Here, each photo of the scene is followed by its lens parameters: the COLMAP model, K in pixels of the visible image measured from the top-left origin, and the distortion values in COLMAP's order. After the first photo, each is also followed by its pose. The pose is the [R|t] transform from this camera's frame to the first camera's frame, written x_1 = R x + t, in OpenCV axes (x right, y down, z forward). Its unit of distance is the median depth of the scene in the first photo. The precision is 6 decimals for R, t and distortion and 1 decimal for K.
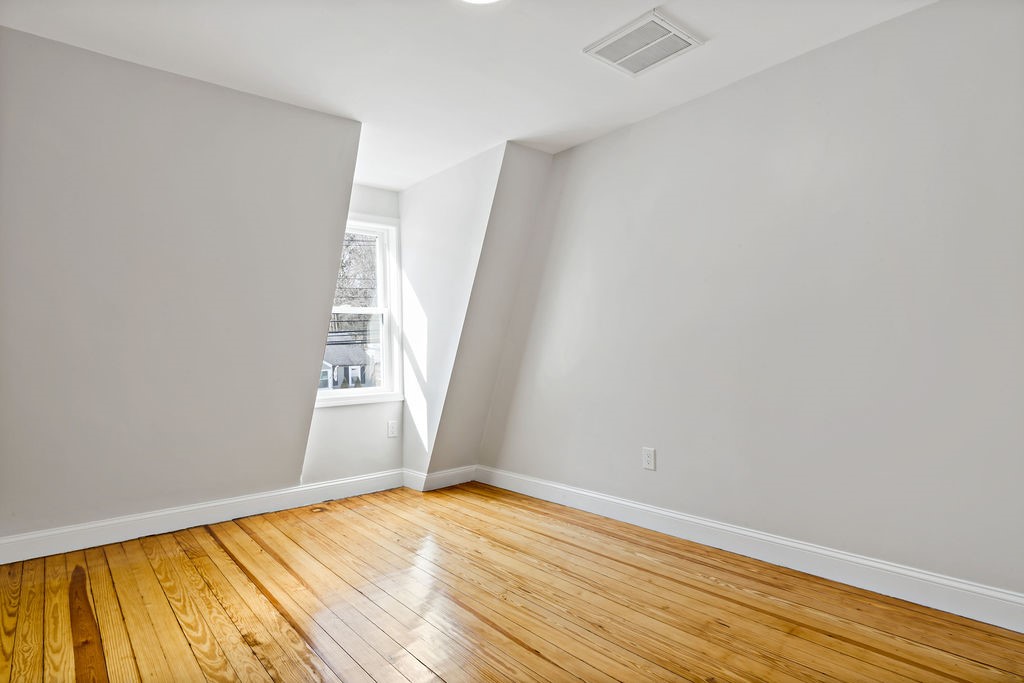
lens RADIAL K [[544.1, 0, 512.0], [0, 544.1, 341.5], [0, 0, 1]] dist [-0.002353, -0.000507]
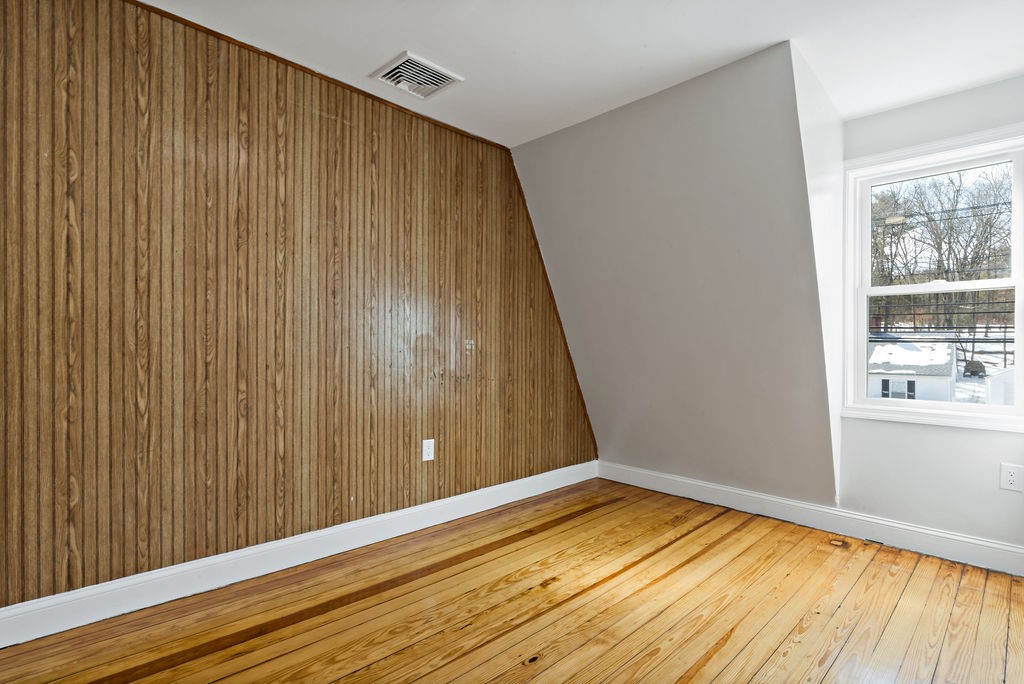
lens RADIAL K [[504.8, 0, 512.0], [0, 504.8, 342.0], [0, 0, 1]] dist [-0.000853, 0.000044]
pose [[0.075590, 0.014142, -0.997039, 0.414739], [0.006568, 0.999871, 0.014680, -0.004387], [0.997117, -0.007658, 0.075487, 0.546882]]
